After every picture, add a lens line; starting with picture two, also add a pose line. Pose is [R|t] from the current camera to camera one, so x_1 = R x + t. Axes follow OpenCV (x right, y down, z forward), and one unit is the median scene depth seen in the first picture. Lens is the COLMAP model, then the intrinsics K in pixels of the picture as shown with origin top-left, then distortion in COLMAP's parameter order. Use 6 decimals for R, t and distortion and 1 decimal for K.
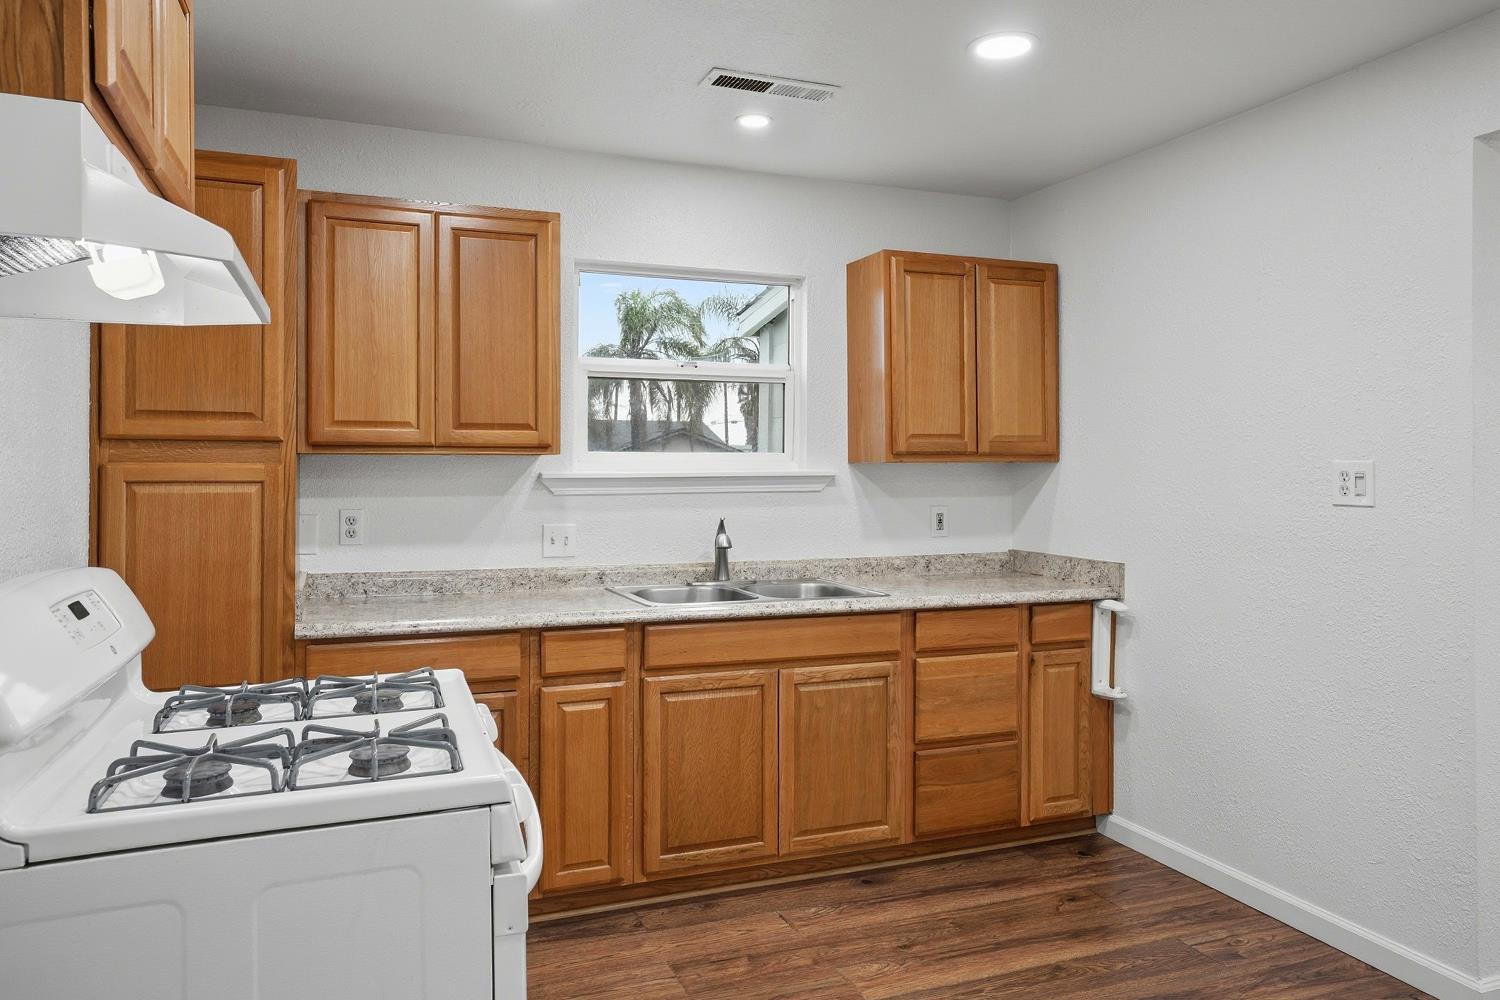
lens RADIAL K [[1043.4, 0, 752.5], [0, 1043.4, 463.8], [0, 0, 1]] dist [0.000481, 0.000245]
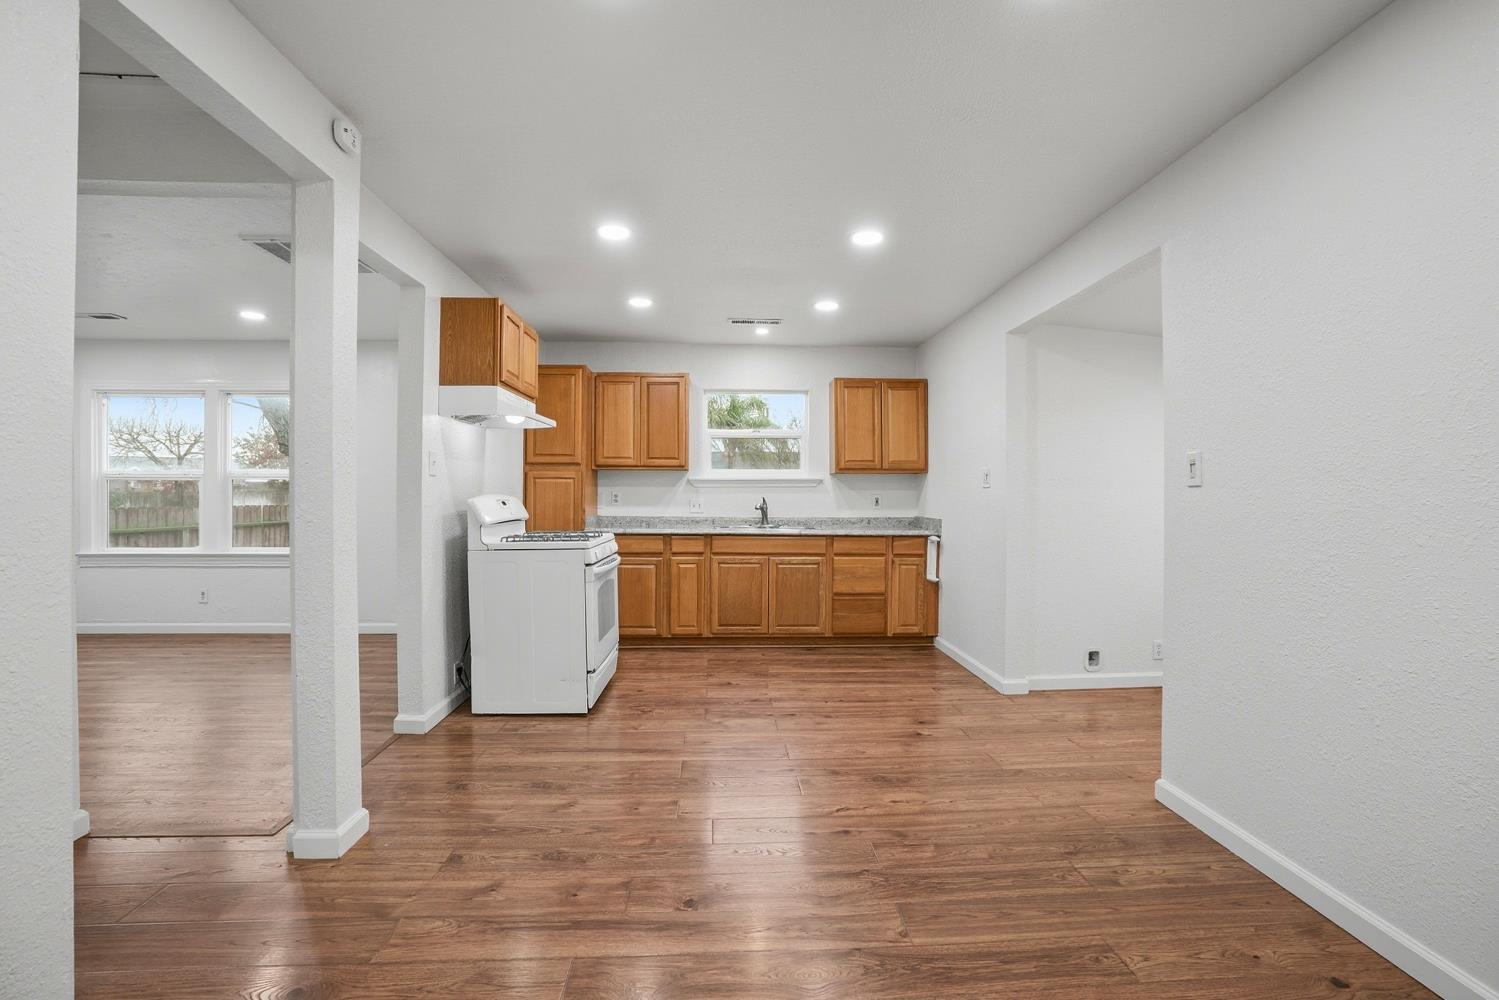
lens RADIAL K [[718.7, 0, 750.9], [0, 718.7, 490.6], [0, 0, 1]] dist [-0.064883, 0.023221]
pose [[0.944497, 0.002334, -0.328511, 0.501628], [-0.002015, 0.999997, 0.001313, 0.037882], [0.328513, -0.000579, 0.944499, -0.555000]]
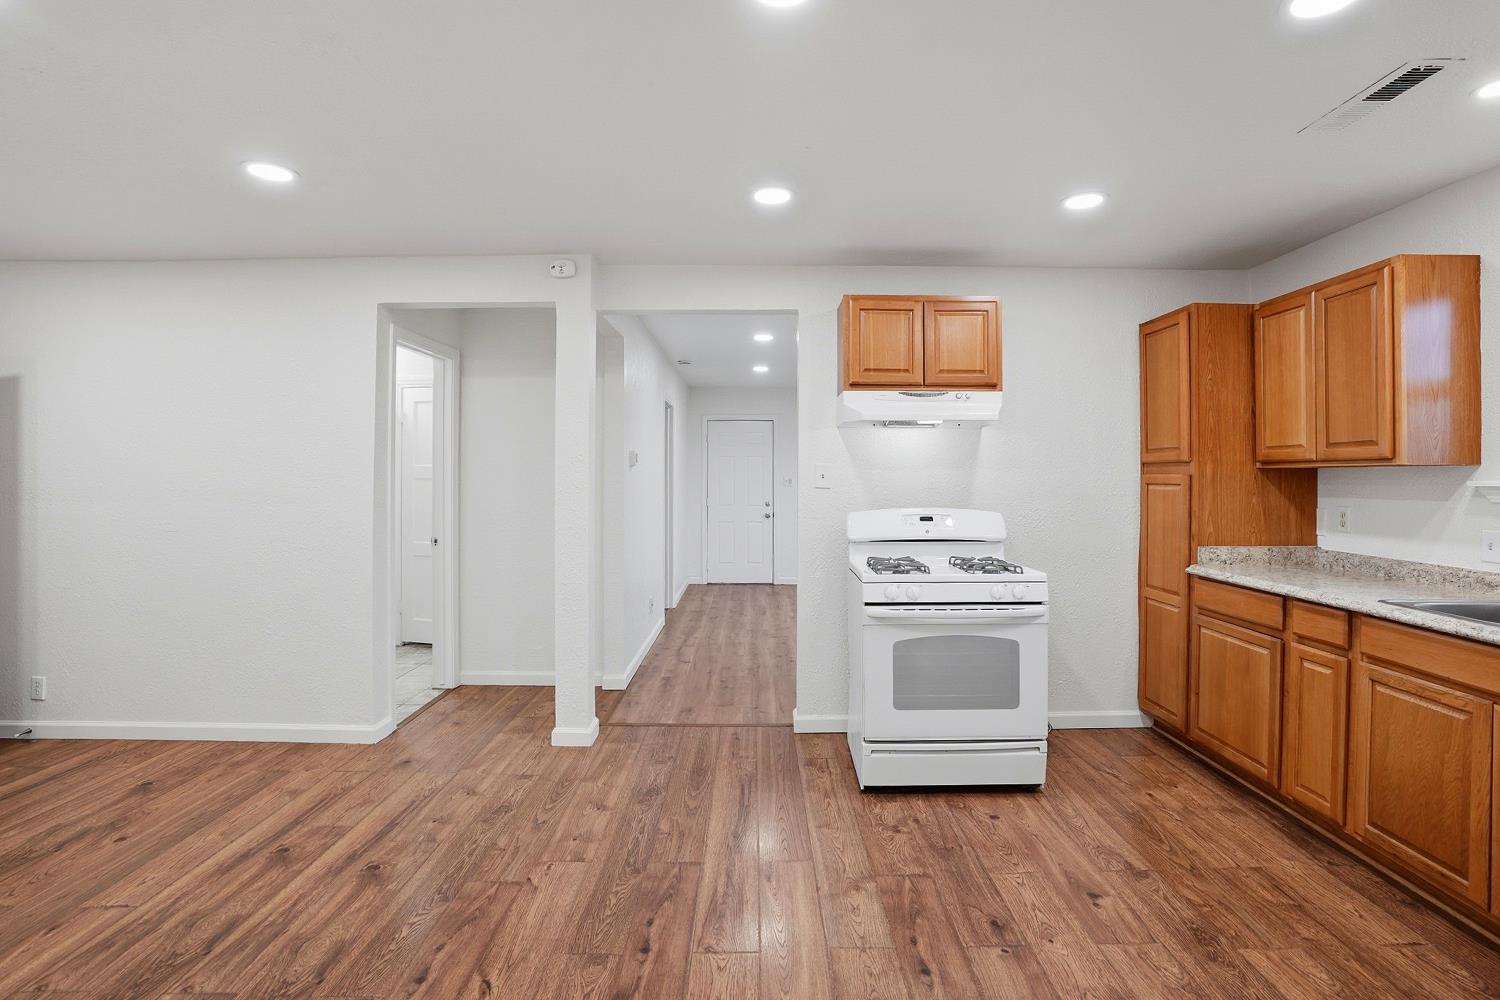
lens RADIAL K [[719.2, 0, 751.4], [0, 719.2, 490.6], [0, 0, 1]] dist [-0.064883, 0.023221]
pose [[-0.379500, 0.013601, -0.925092, 0.747364], [0.001550, 0.999900, 0.014065, 0.007794], [0.925190, 0.003904, -0.379483, 0.600800]]
